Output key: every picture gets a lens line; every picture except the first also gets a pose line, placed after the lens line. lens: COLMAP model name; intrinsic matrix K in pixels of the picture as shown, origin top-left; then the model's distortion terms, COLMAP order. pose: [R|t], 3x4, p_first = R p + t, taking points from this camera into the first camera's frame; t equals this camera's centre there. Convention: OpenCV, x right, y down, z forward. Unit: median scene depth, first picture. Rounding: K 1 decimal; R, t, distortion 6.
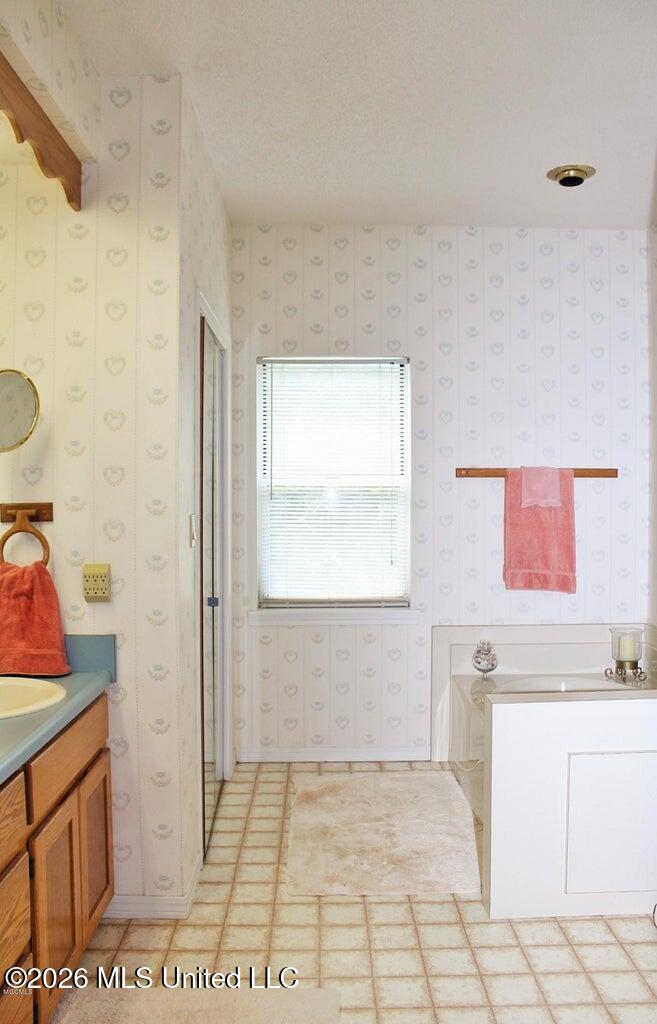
lens RADIAL K [[953.9, 0, 328.5], [0, 953.9, 512.0], [0, 0, 1]] dist [-0.084530, 0.162311]
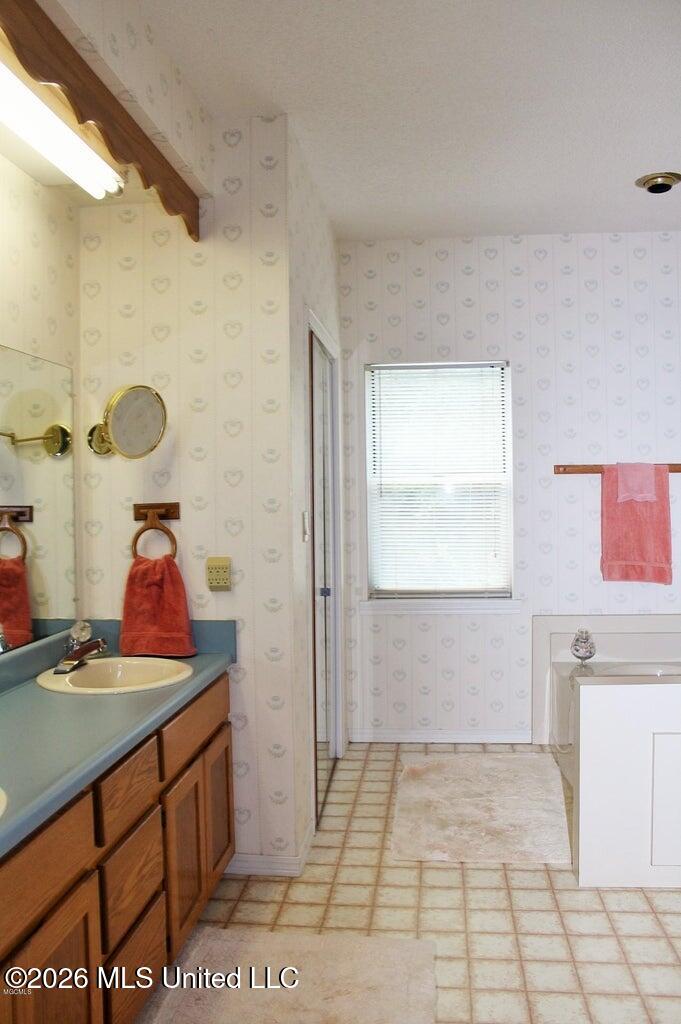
lens RADIAL K [[940.4, 0, 340.5], [0, 940.4, 512.0], [0, 0, 1]] dist [-0.003696, 0.153763]
pose [[0.993401, -0.010382, -0.114224, 0.024586], [0.010777, 0.999938, 0.002845, -0.000050], [0.114187, -0.004057, 0.993451, -0.081685]]
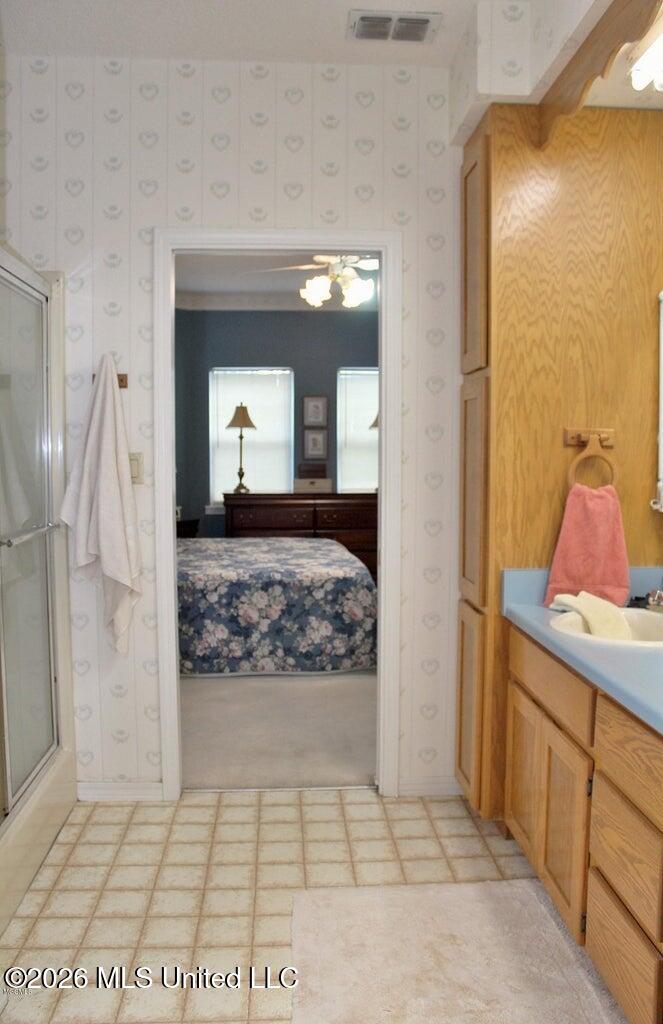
lens RADIAL K [[889.7, 0, 331.5], [0, 889.7, 512.0], [0, 0, 1]] dist [0.062795, 0.000786]
pose [[-0.998845, 0.001433, -0.048030, 0.005972], [-0.003009, 0.995729, 0.092278, -0.016990], [0.047957, 0.092316, -0.994574, 1.636926]]
